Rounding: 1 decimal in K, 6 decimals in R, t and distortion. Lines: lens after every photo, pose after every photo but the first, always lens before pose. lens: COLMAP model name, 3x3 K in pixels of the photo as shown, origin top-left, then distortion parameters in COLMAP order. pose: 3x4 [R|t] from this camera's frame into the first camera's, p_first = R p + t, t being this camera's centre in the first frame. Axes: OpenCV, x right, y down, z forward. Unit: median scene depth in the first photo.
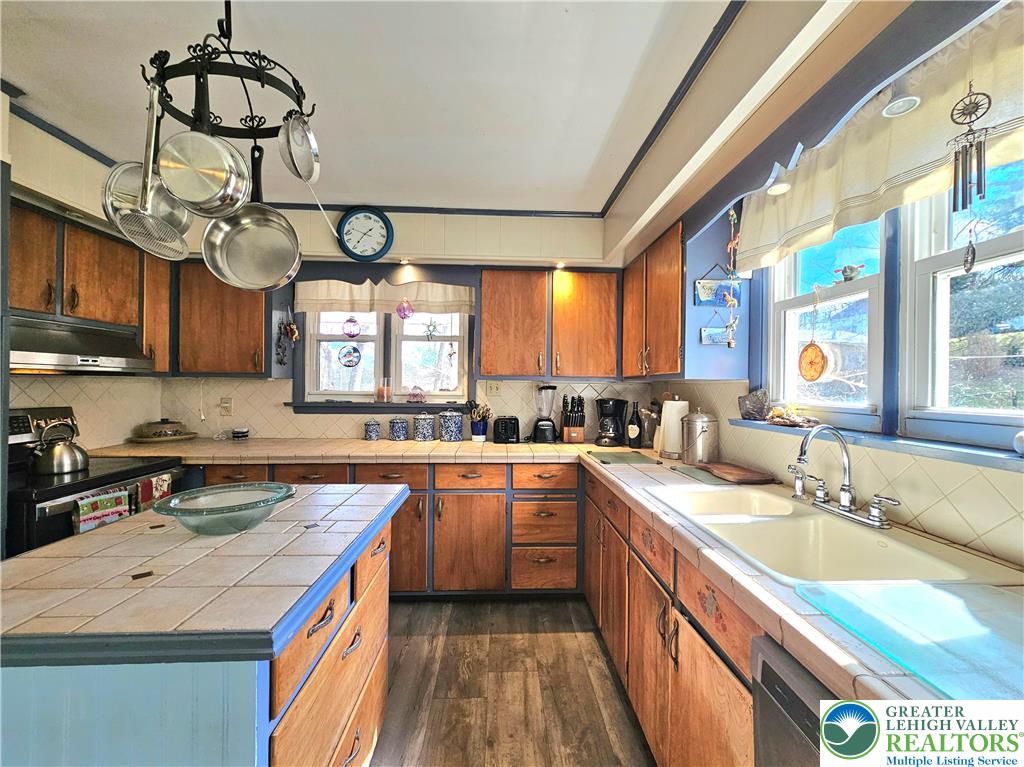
lens RADIAL K [[416.3, 0, 508.6], [0, 416.3, 383.1], [0, 0, 1]] dist [0.002053, -0.000953]
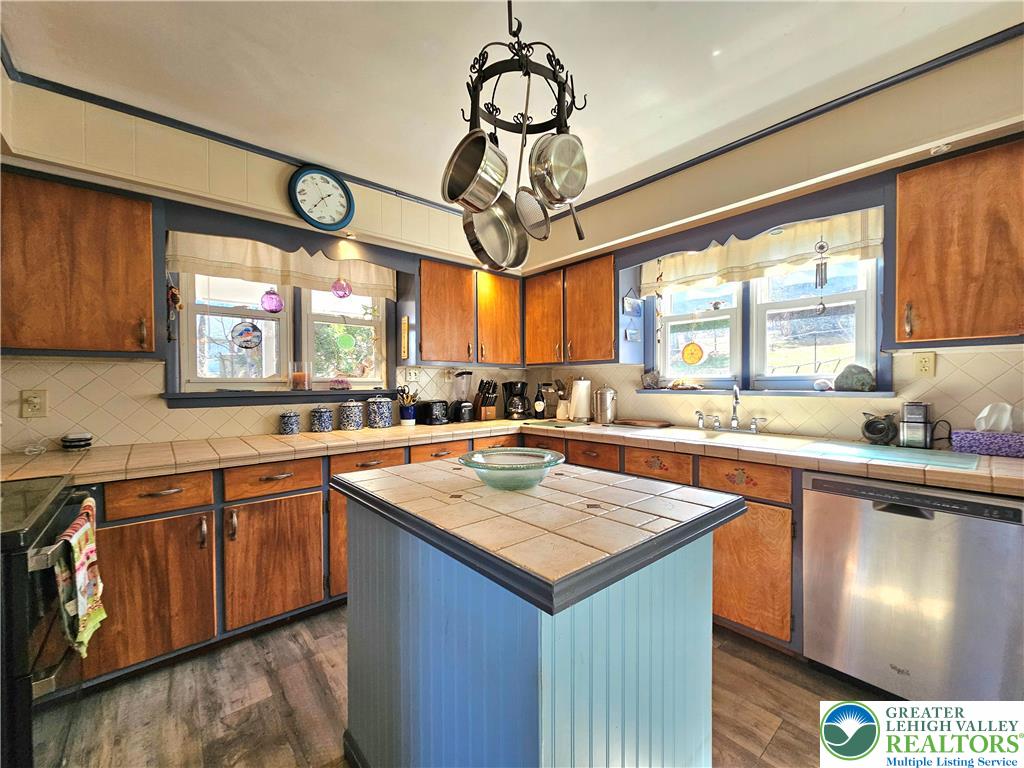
lens RADIAL K [[416.3, 0, 493.5], [0, 416.3, 384.1], [0, 0, 1]] dist [0.002053, -0.000953]
pose [[0.794045, -0.015928, 0.607650, -0.556480], [0.008351, 0.999848, 0.015296, 0.025372], [-0.607802, -0.007071, 0.794057, 0.064177]]
